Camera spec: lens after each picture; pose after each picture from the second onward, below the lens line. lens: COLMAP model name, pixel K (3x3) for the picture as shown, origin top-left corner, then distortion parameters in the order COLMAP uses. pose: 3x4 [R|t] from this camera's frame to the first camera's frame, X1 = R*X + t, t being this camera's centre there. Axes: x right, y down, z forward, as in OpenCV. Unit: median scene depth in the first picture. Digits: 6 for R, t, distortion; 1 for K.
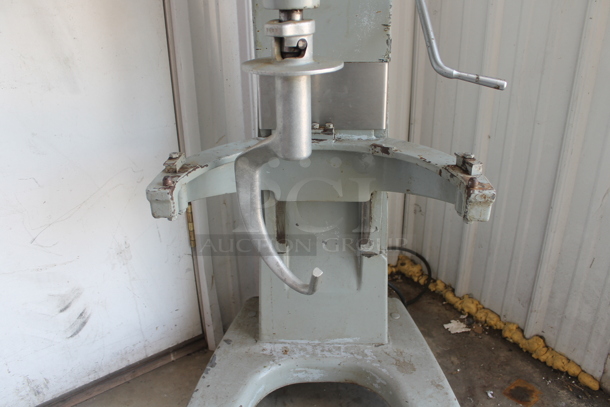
lens RADIAL K [[519.6, 0, 307.6], [0, 519.6, 204.2], [0, 0, 1]] dist [-0.169673, 0.150163]
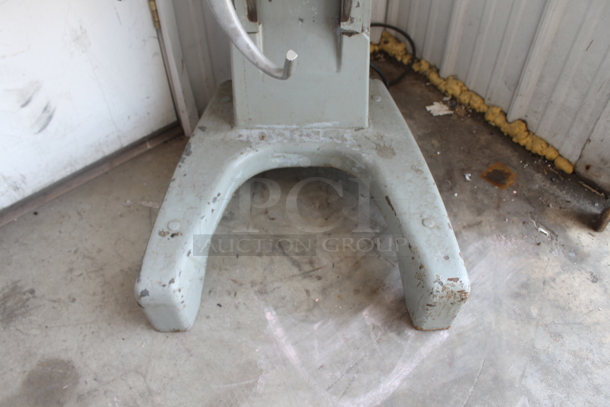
lens RADIAL K [[517.6, 0, 306.8], [0, 517.6, 202.6], [0, 0, 1]] dist [-0.168594, 0.147322]
pose [[0.999334, -0.023051, 0.028295, 0.010115], [0.009347, 0.911091, 0.412099, -0.000510], [-0.035279, -0.411560, 0.910700, 0.059519]]
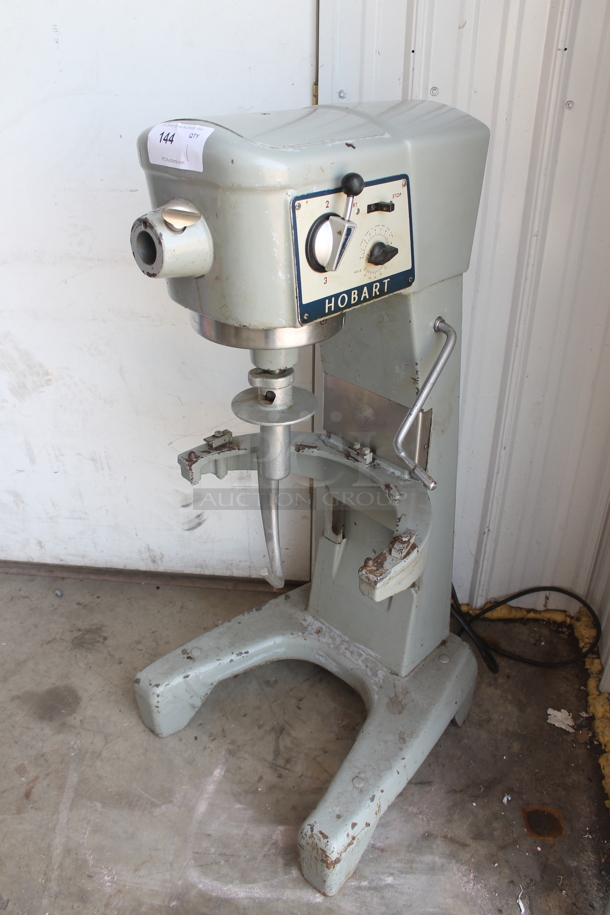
lens RADIAL K [[776.5, 0, 296.3], [0, 776.5, 456.0], [0, 0, 1]] dist [-0.168594, 0.147322]
pose [[0.726604, 0.365143, -0.581994, 0.693963], [-0.294713, 0.930838, 0.216066, -0.357943], [0.620637, 0.014527, 0.783963, -0.234274]]
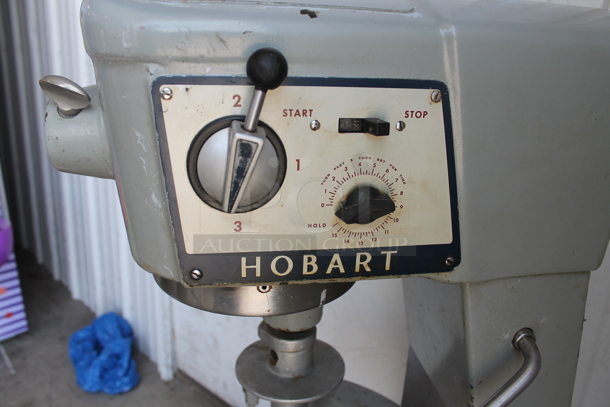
lens RADIAL K [[513.3, 0, 305.0], [0, 513.3, 203.5], [0, 0, 1]] dist [-0.173529, 0.146371]
pose [[0.194956, 0.333162, -0.922494, 0.466527], [-0.435094, 0.872310, 0.223087, -0.479311], [0.879025, 0.357880, 0.315019, 0.398417]]
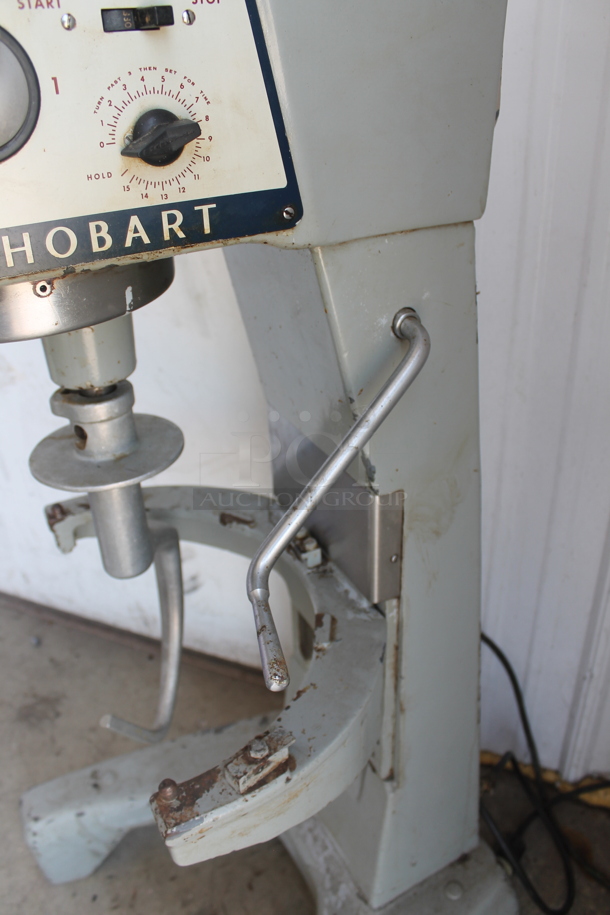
lens RADIAL K [[769.9, 0, 303.3], [0, 769.9, 455.1], [0, 0, 1]] dist [-0.173529, 0.146371]
pose [[0.486751, 0.422943, -0.764325, 0.541620], [-0.331490, 0.898958, 0.286338, -0.402527], [0.808200, 0.113991, 0.577771, 0.406289]]
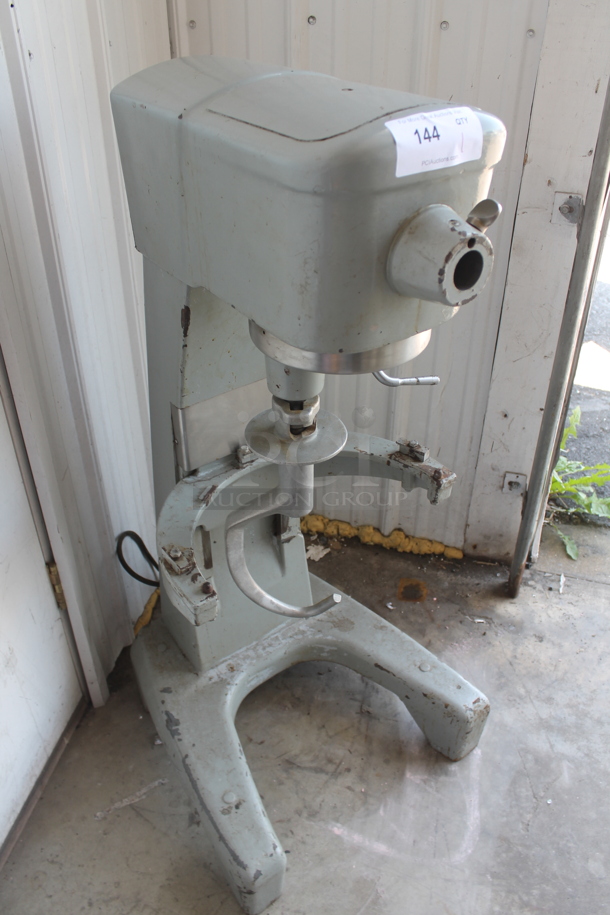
lens RADIAL K [[779.4, 0, 303.2], [0, 779.4, 454.6], [0, 0, 1]] dist [-0.169673, 0.150163]
pose [[0.775603, -0.356986, 0.520578, -0.527563], [0.249042, 0.930875, 0.267302, -0.407601], [-0.580016, -0.077674, 0.810893, -0.159112]]
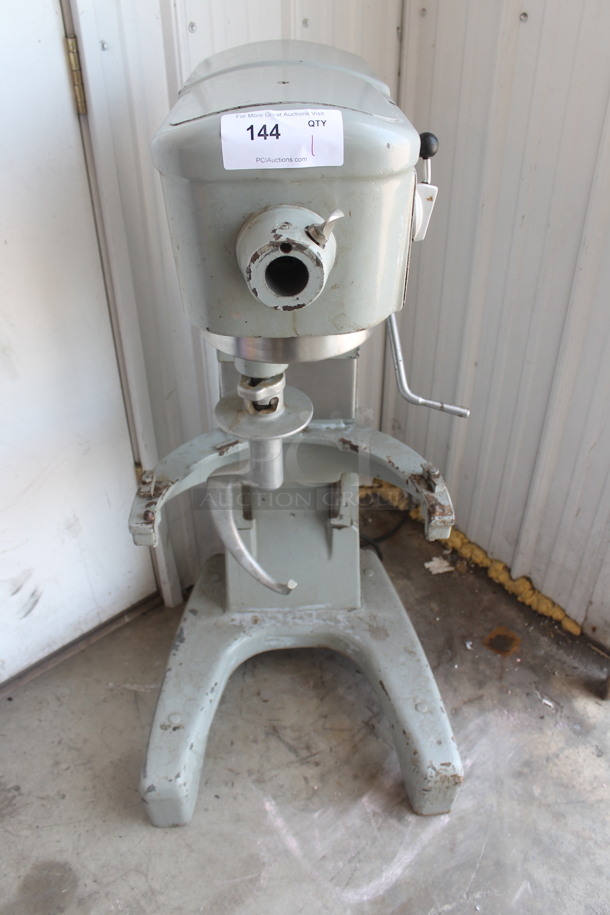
lens RADIAL K [[779.4, 0, 303.2], [0, 779.4, 454.6], [0, 0, 1]] dist [-0.169673, 0.150163]
pose [[0.997016, -0.040864, 0.065487, -0.036577], [0.025737, 0.975816, 0.217073, -0.335369], [-0.072774, -0.214740, 0.973956, -0.361294]]
